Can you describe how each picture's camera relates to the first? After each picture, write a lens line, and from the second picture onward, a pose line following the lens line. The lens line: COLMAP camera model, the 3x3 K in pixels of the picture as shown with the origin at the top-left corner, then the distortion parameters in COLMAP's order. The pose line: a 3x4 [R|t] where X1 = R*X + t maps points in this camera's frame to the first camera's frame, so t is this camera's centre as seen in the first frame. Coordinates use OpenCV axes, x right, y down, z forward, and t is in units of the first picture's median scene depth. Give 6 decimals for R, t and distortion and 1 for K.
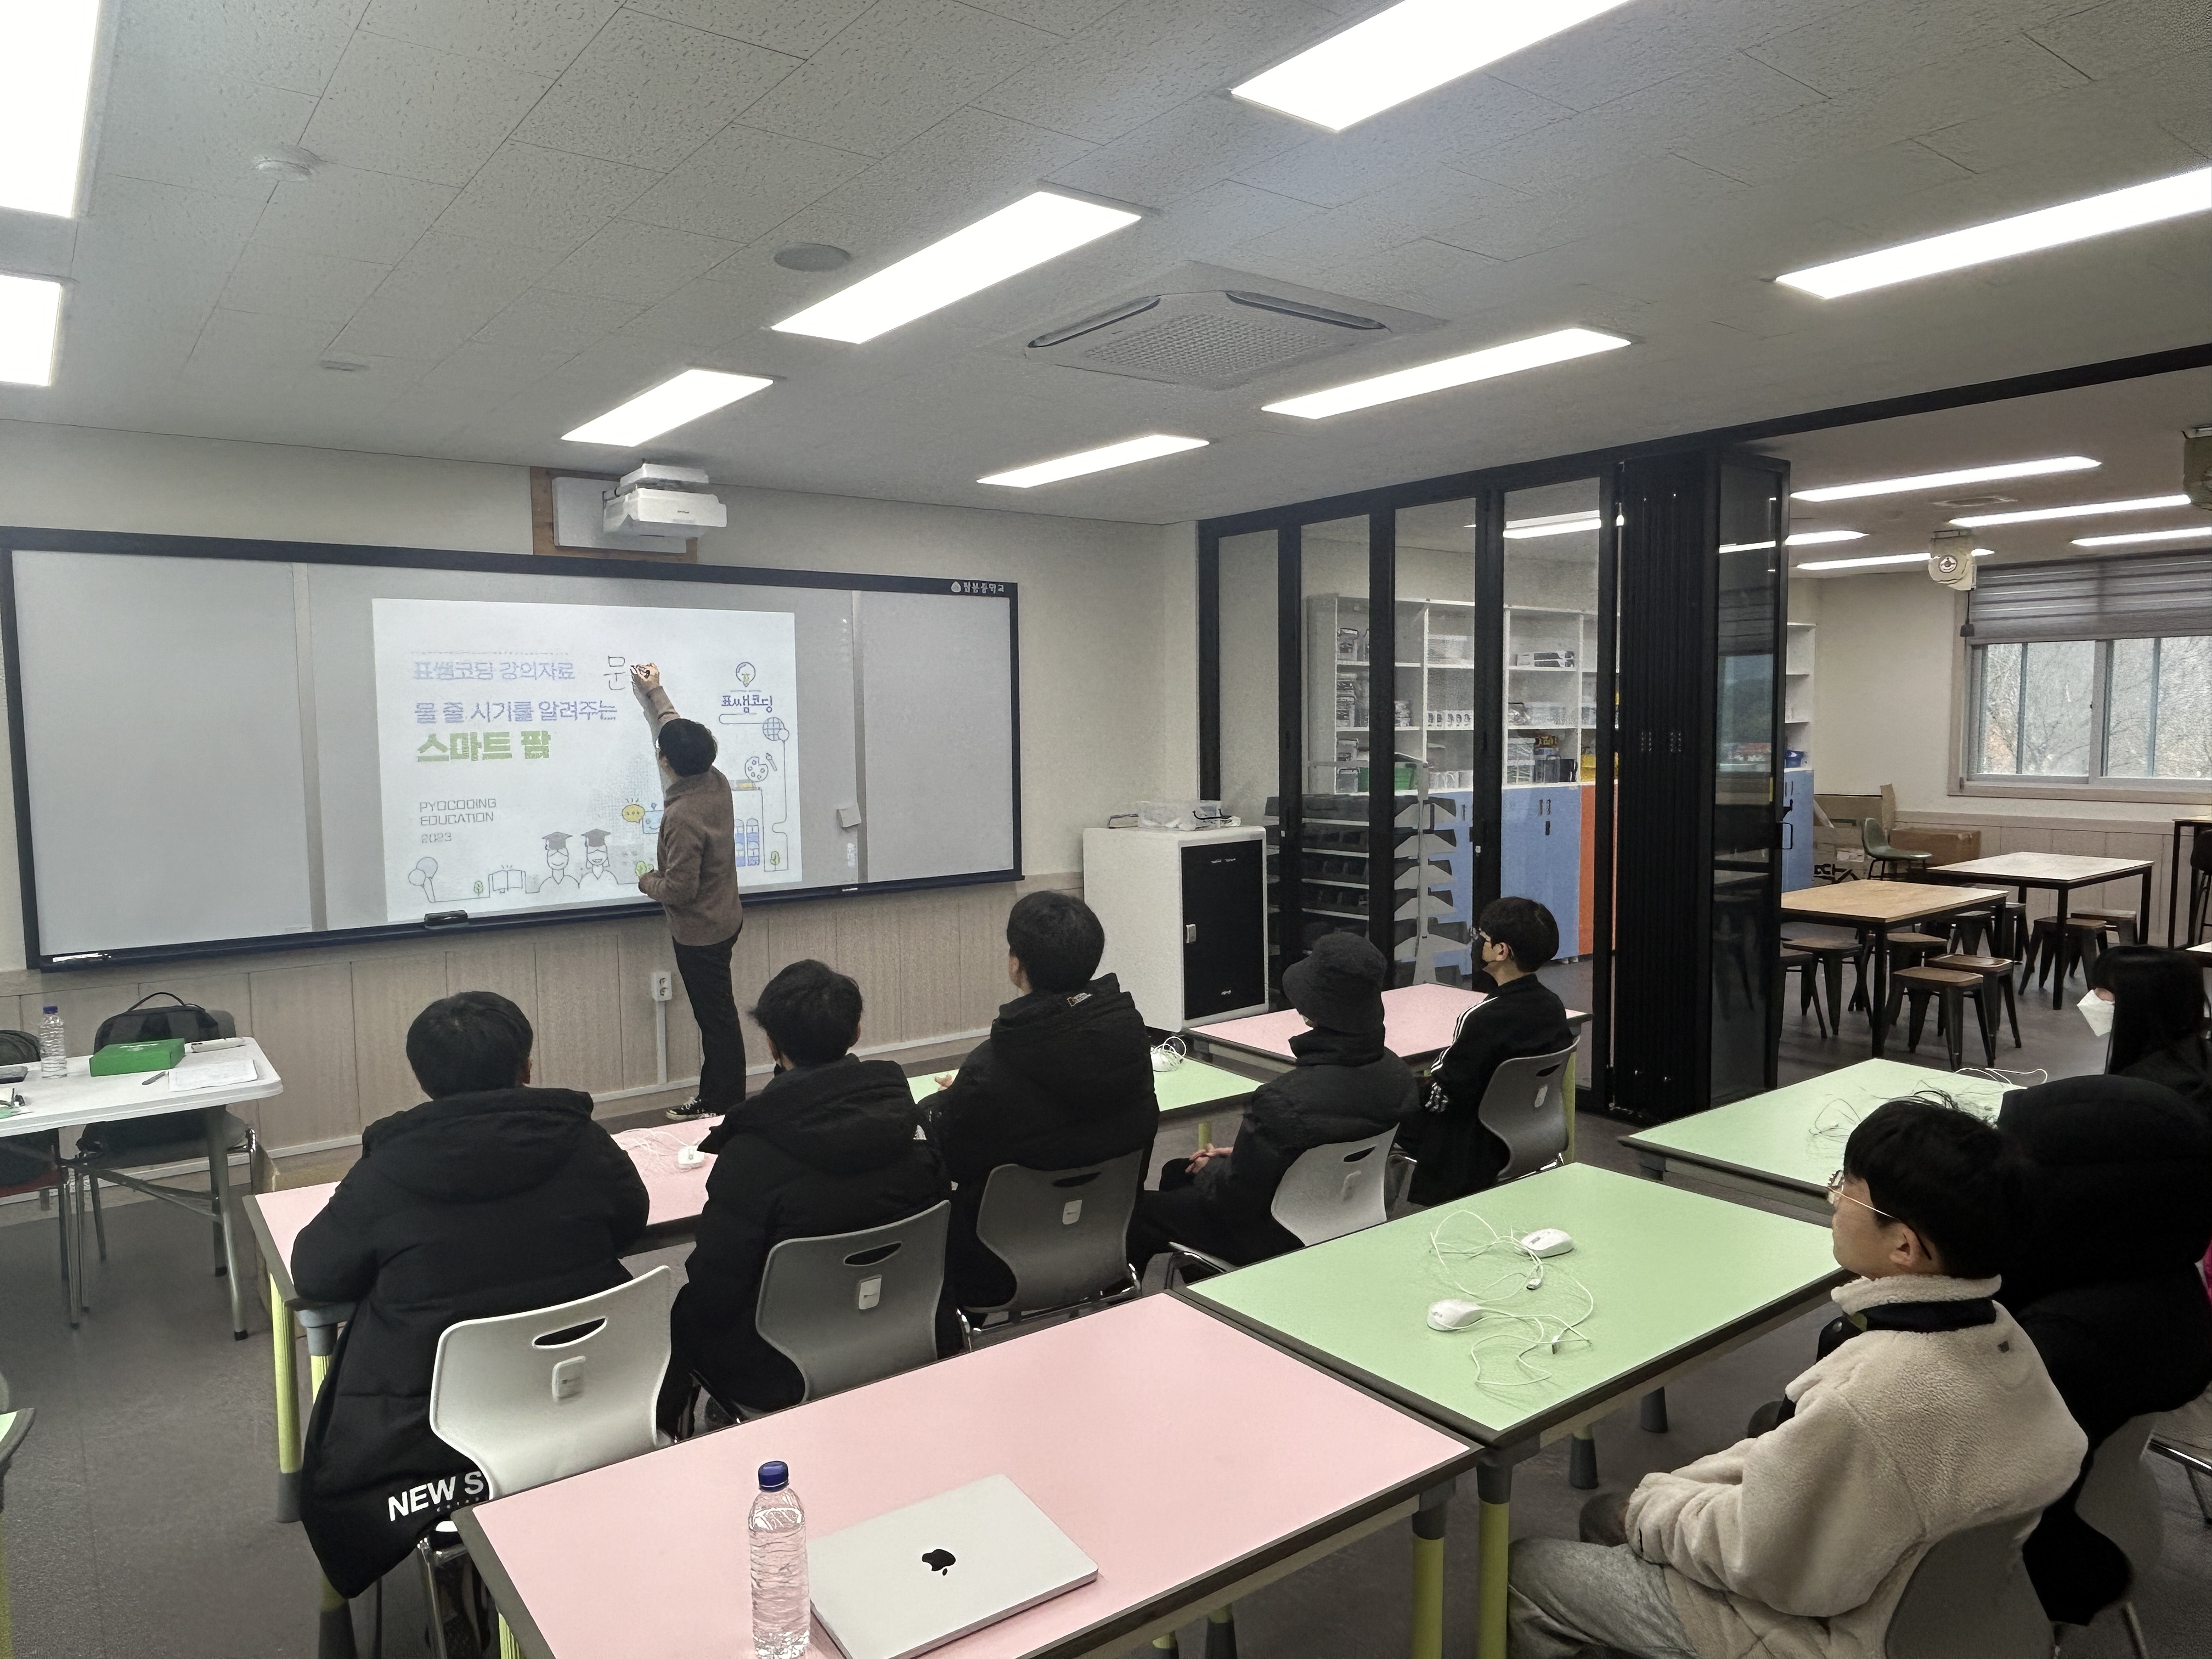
lens RADIAL K [[1466.6, 0, 1106.0], [0, 1466.6, 829.5], [0, 0, 1]] dist [0.002083, -0.003952]
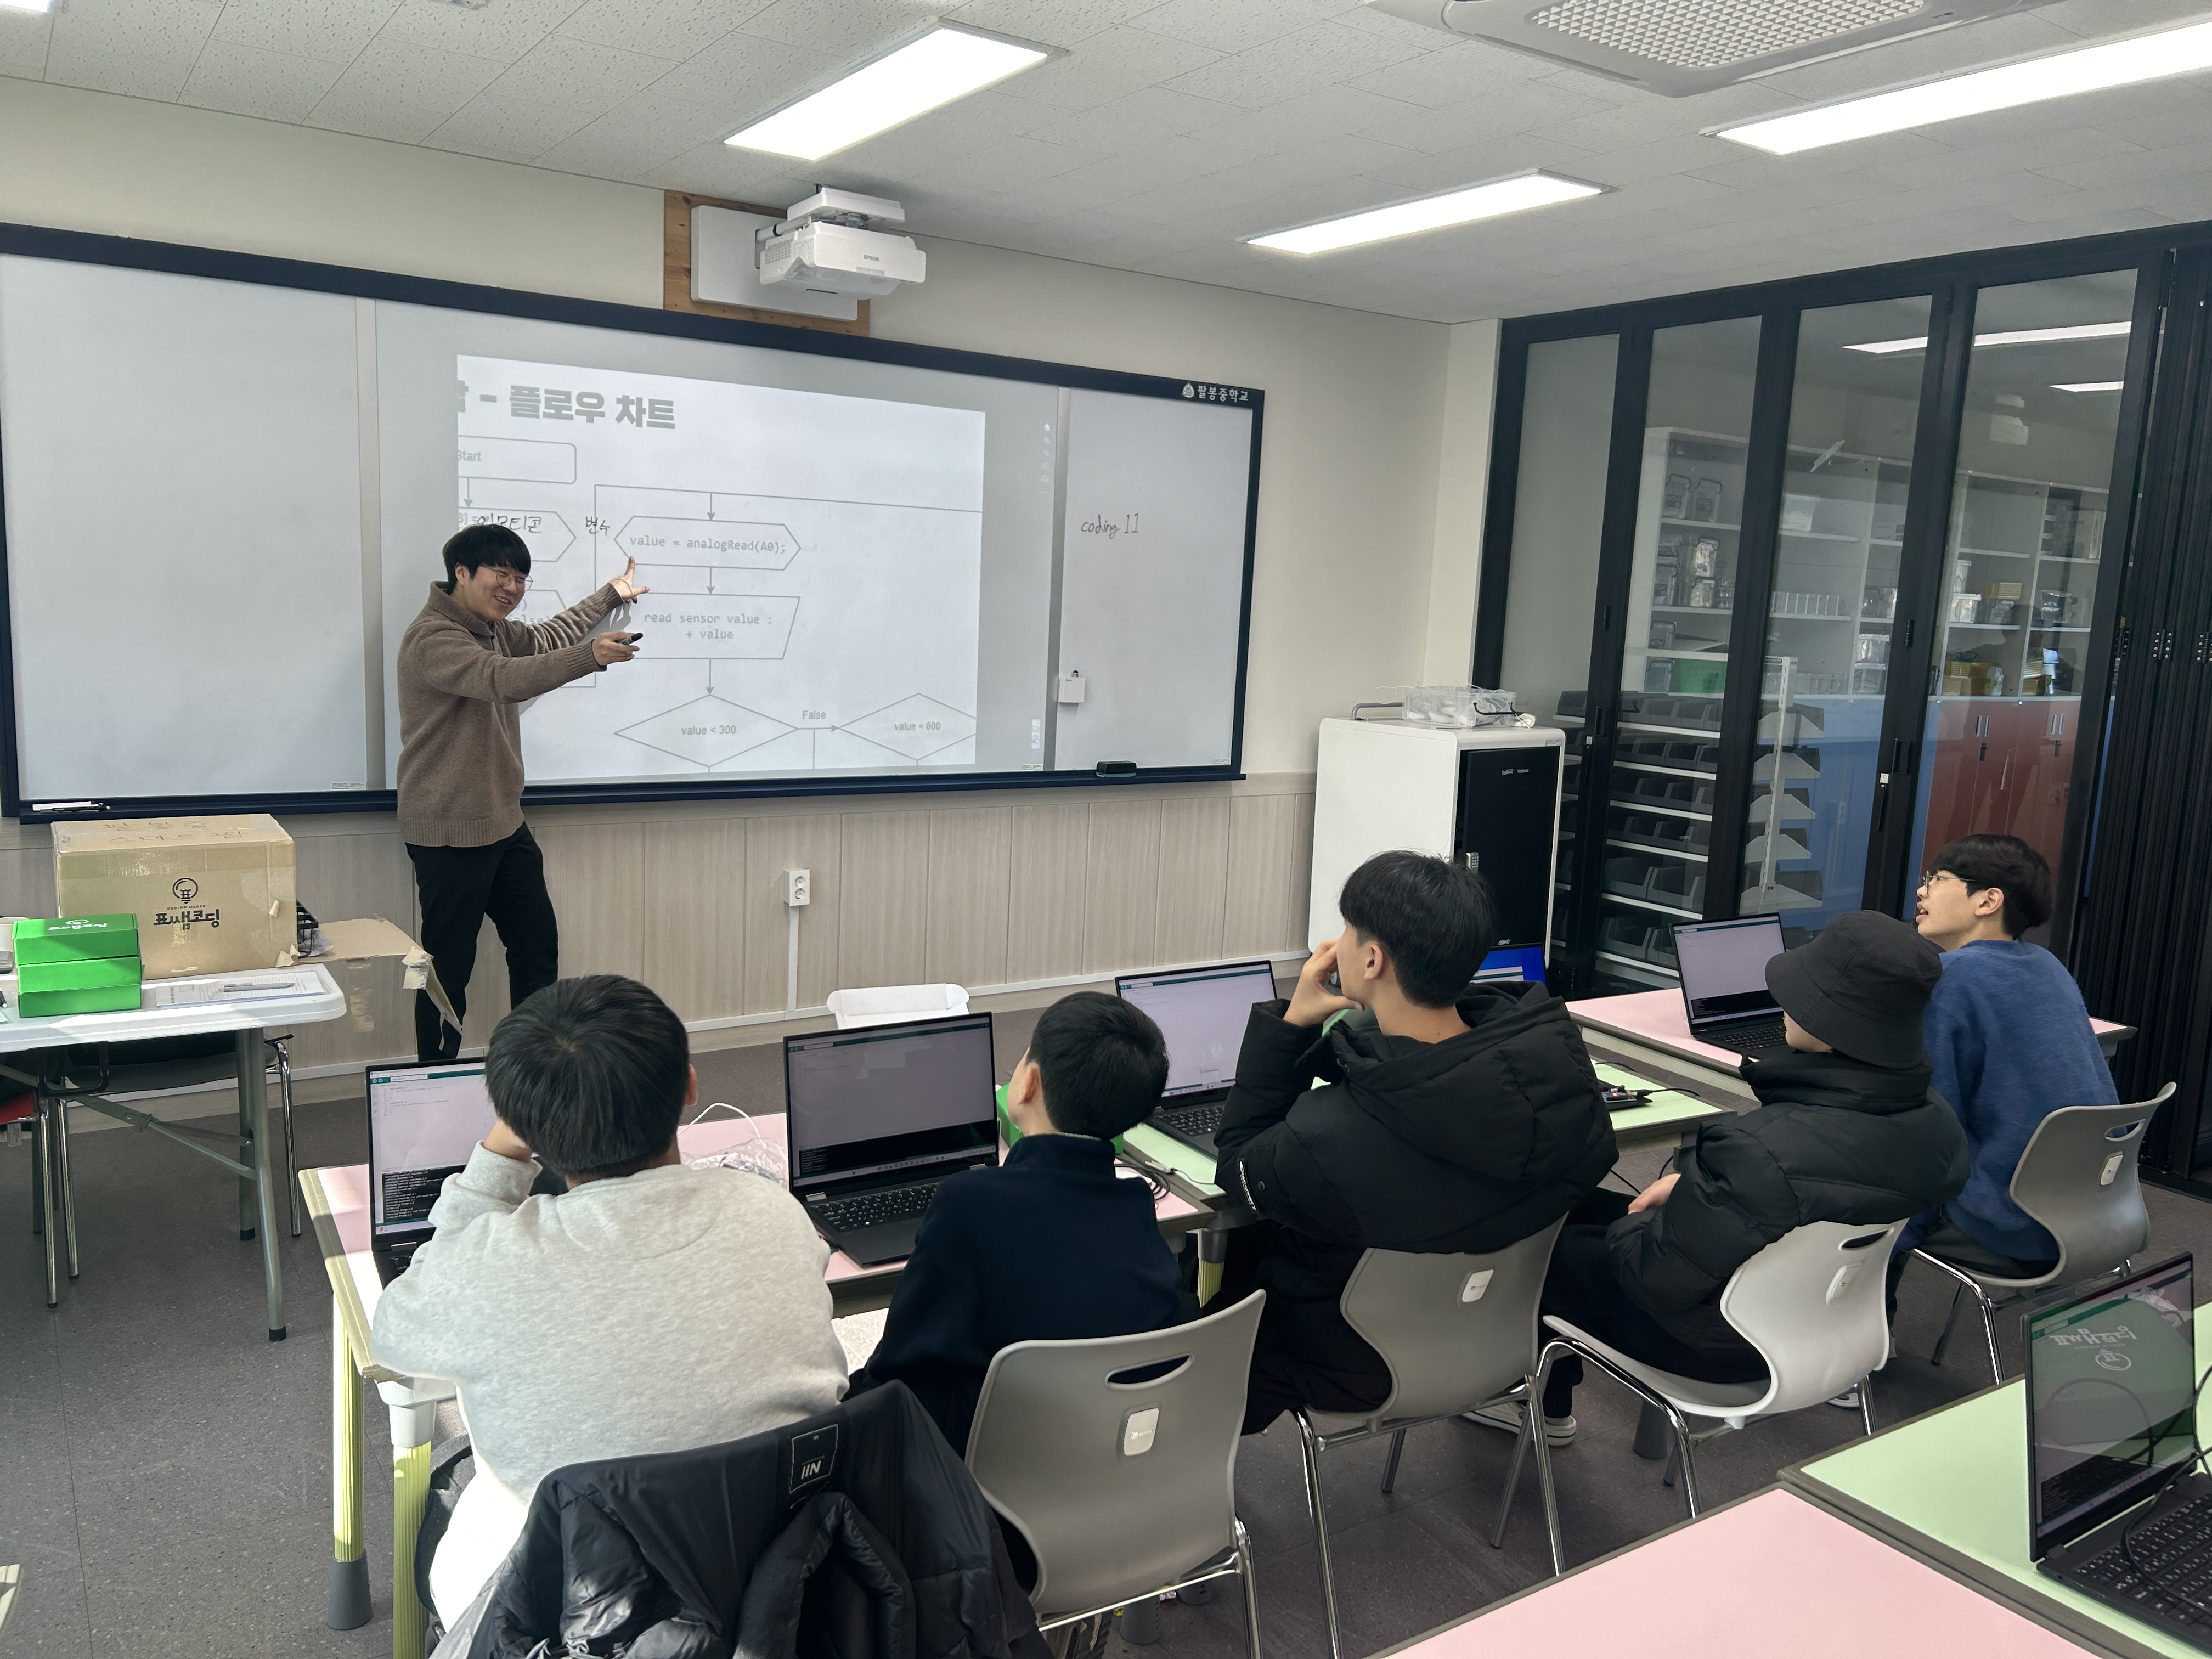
lens RADIAL K [[1694.6, 0, 1106.0], [0, 1694.6, 829.5], [0, 0, 1]] dist [0.071392, -0.082824]
pose [[0.996395, 0.065370, -0.054071, -0.081581], [-0.061549, 0.995679, 0.069539, 0.002915], [0.058384, -0.065960, 0.996113, 0.099651]]
